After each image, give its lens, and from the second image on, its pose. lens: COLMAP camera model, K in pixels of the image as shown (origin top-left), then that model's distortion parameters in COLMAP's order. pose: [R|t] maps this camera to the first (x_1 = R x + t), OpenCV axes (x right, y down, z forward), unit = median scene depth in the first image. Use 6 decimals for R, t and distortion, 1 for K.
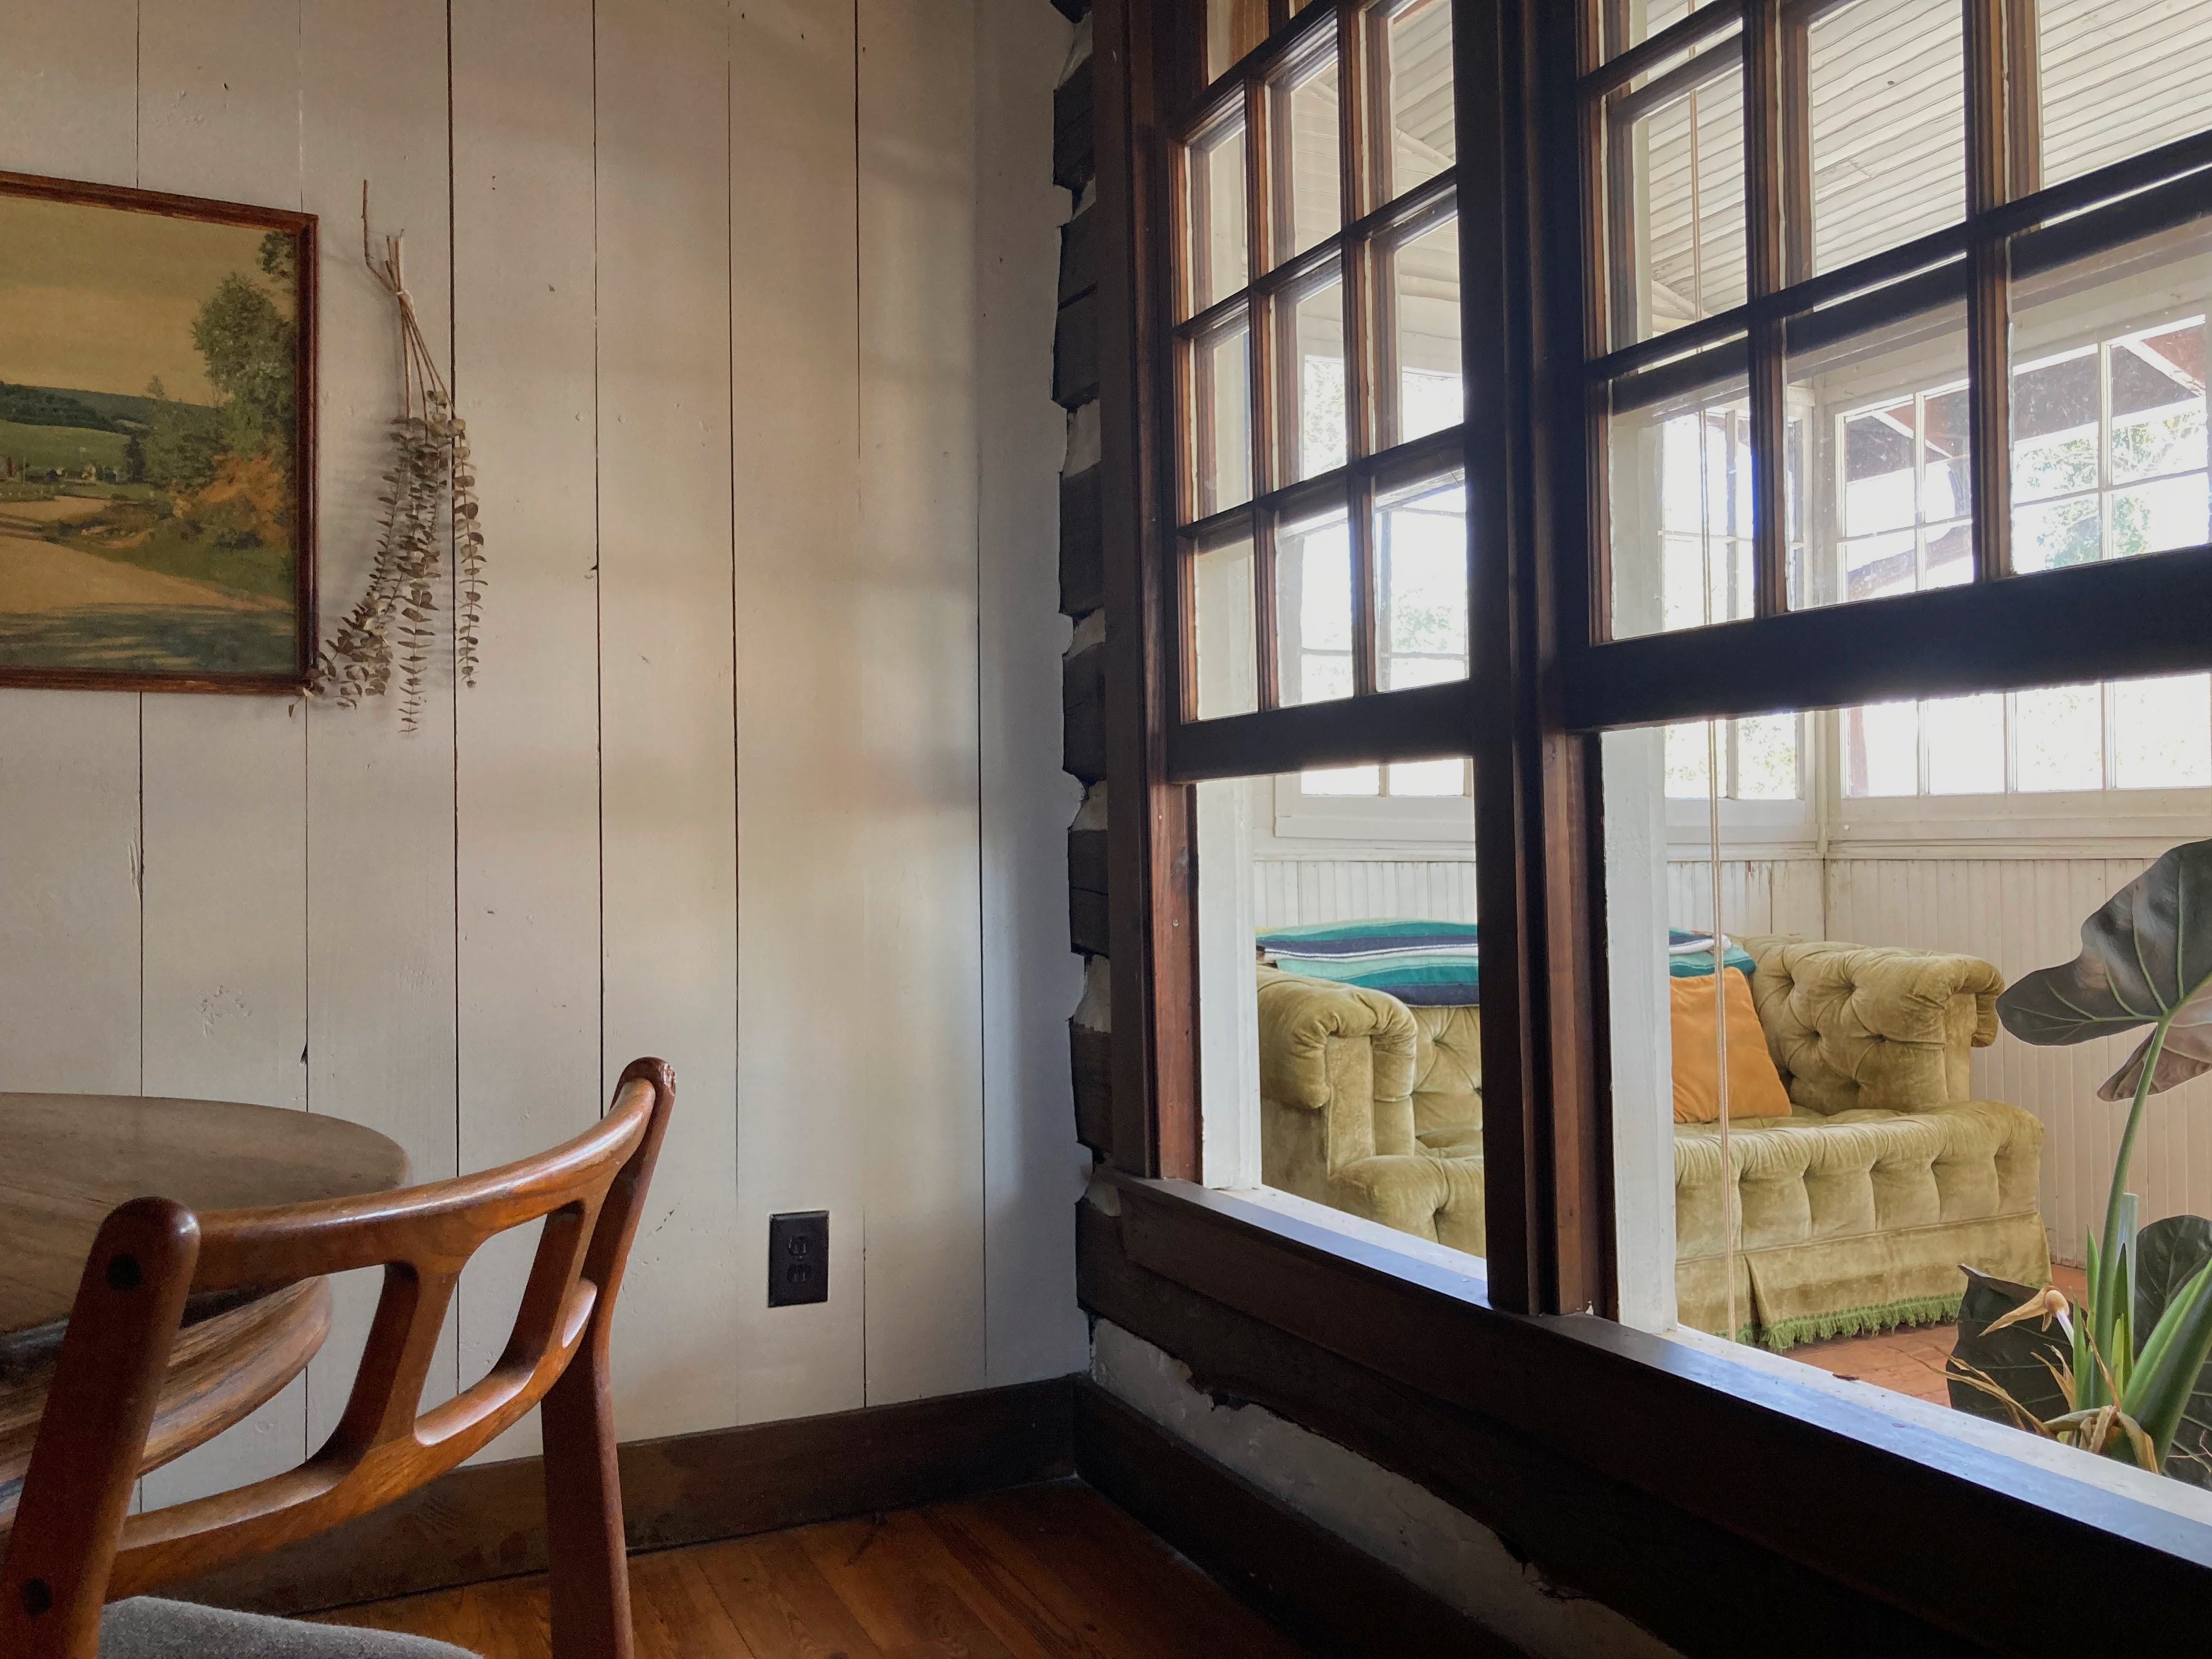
lens RADIAL K [[1793.3, 0, 1106.0], [0, 1793.3, 829.5], [0, 0, 1]] dist [-0.000025, -0.007158]
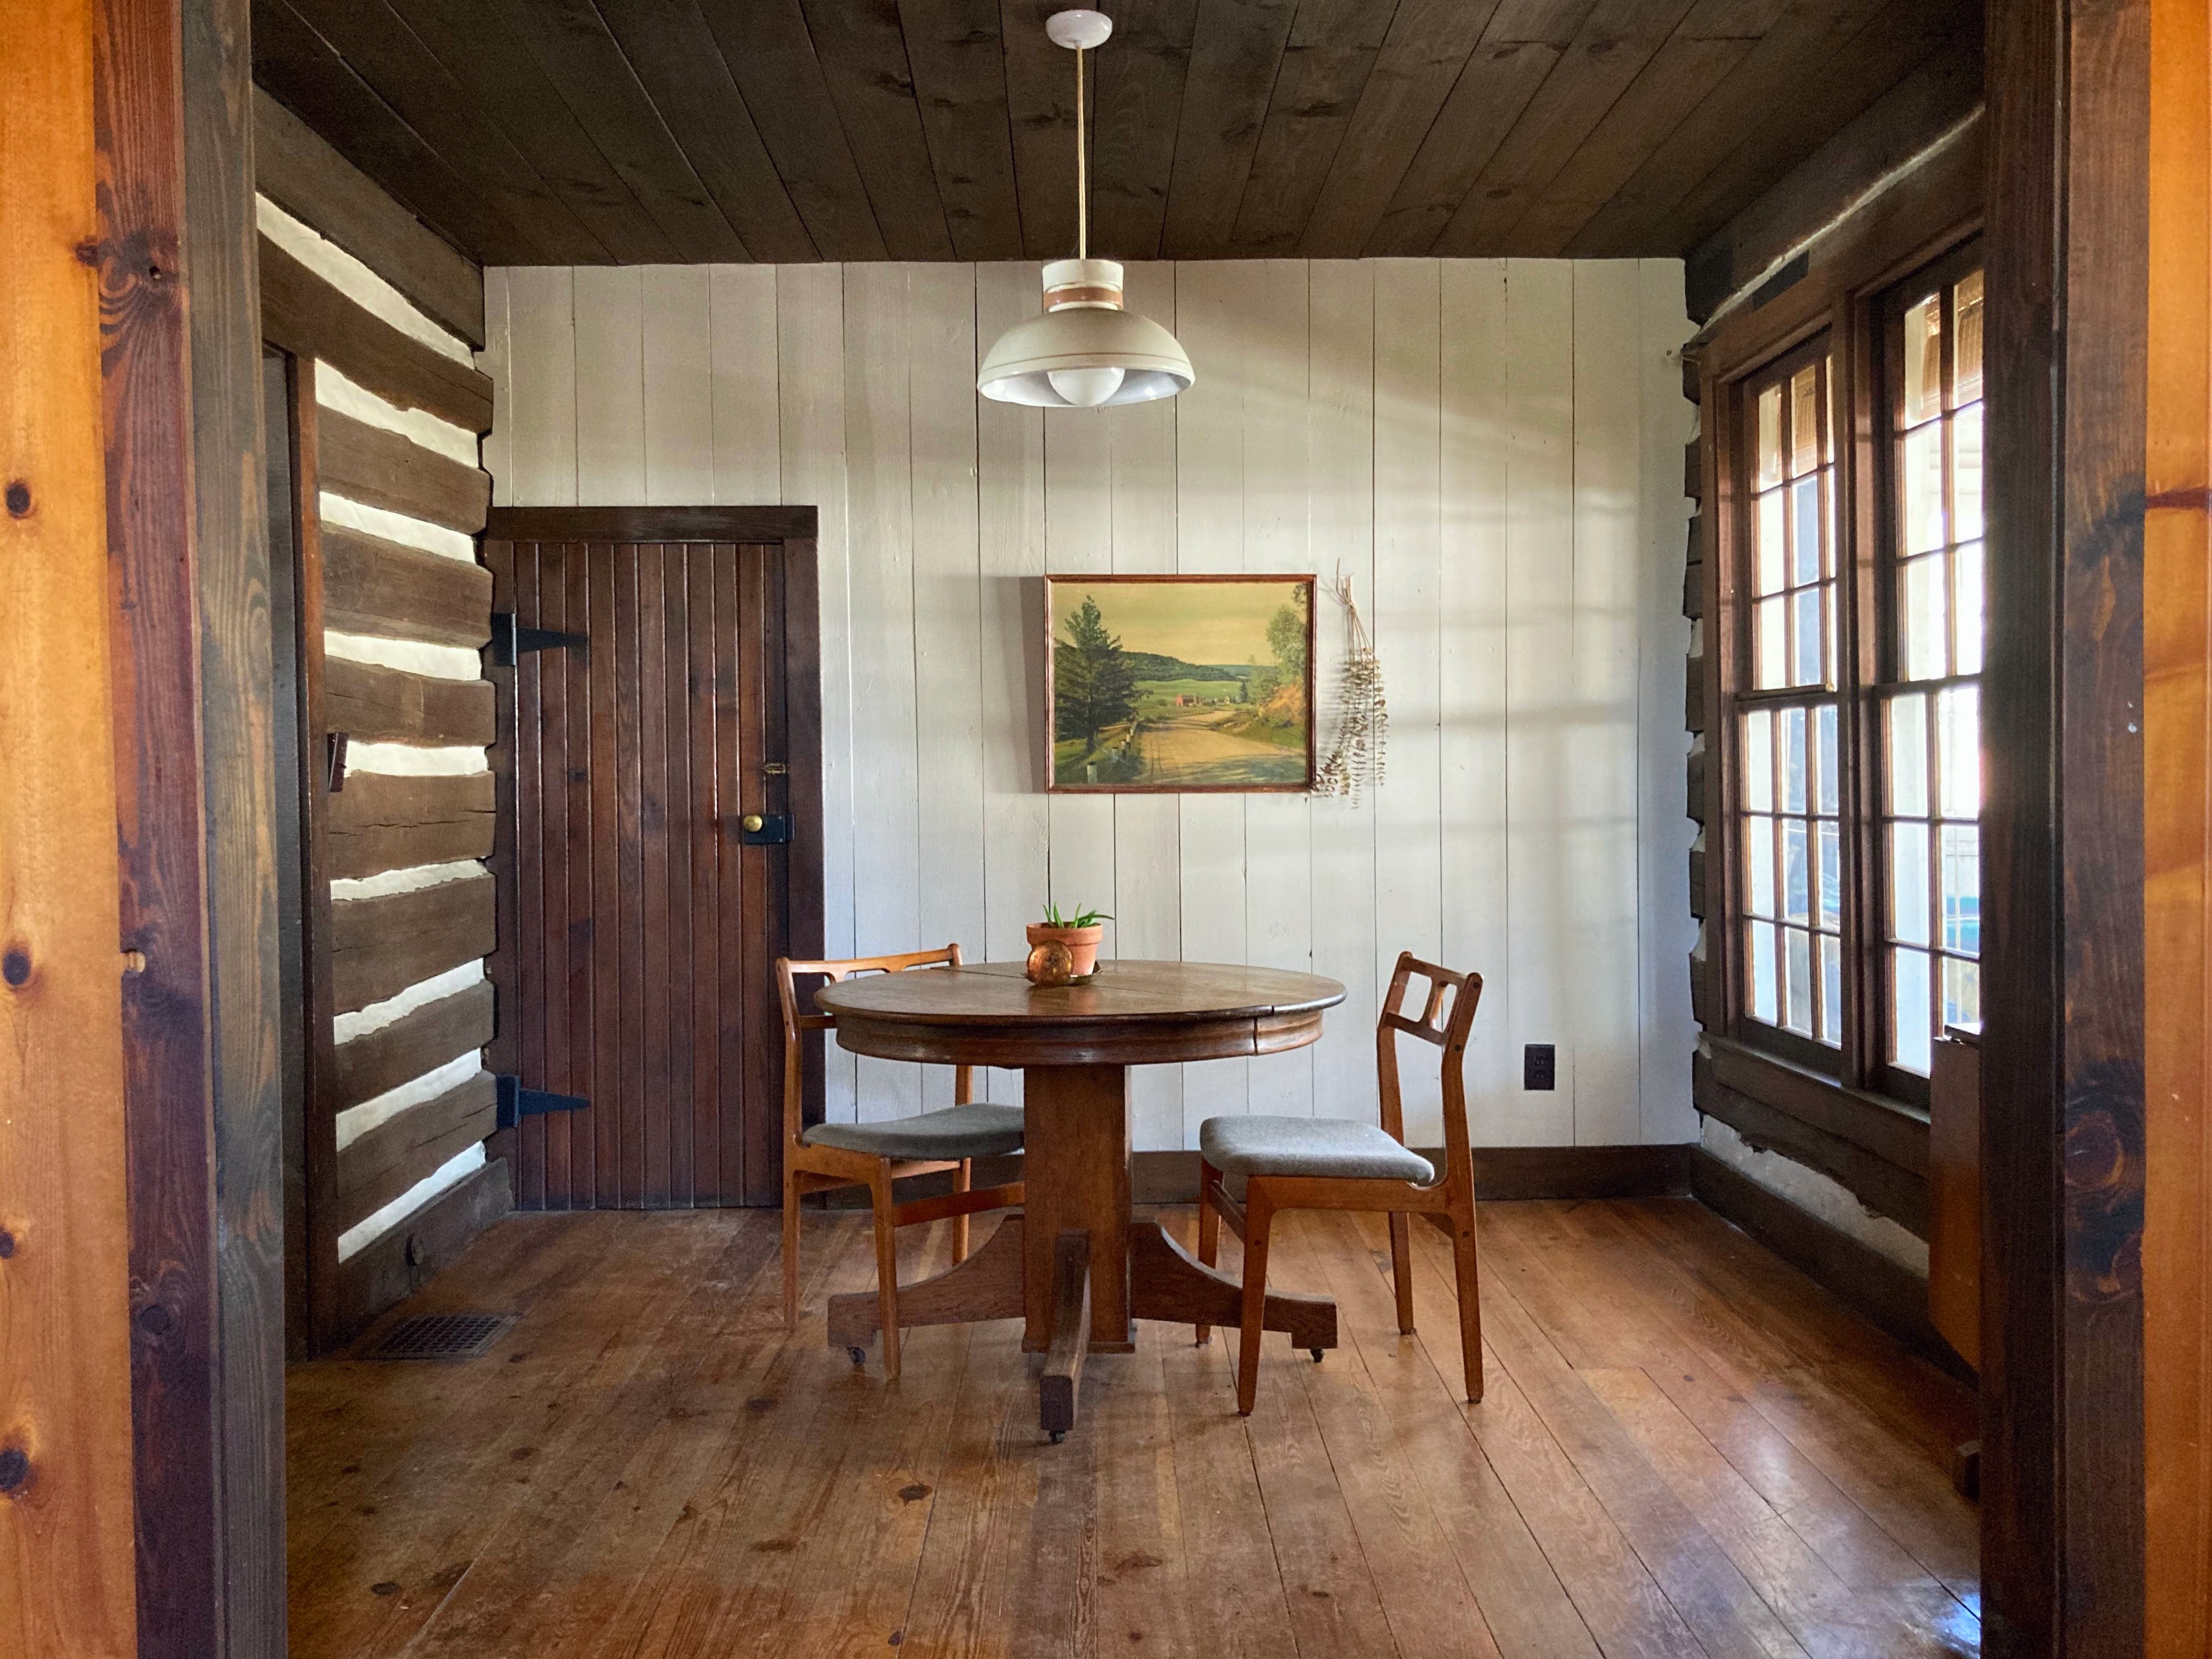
lens RADIAL K [[1846.4, 0, 1106.0], [0, 1846.4, 829.5], [0, 0, 1]] dist [0.045032, -0.017903]
pose [[0.911907, 0.010910, -0.410251, 0.253305], [0.006265, 0.999160, 0.040496, -0.120666], [0.410348, -0.039499, 0.911073, -1.161252]]
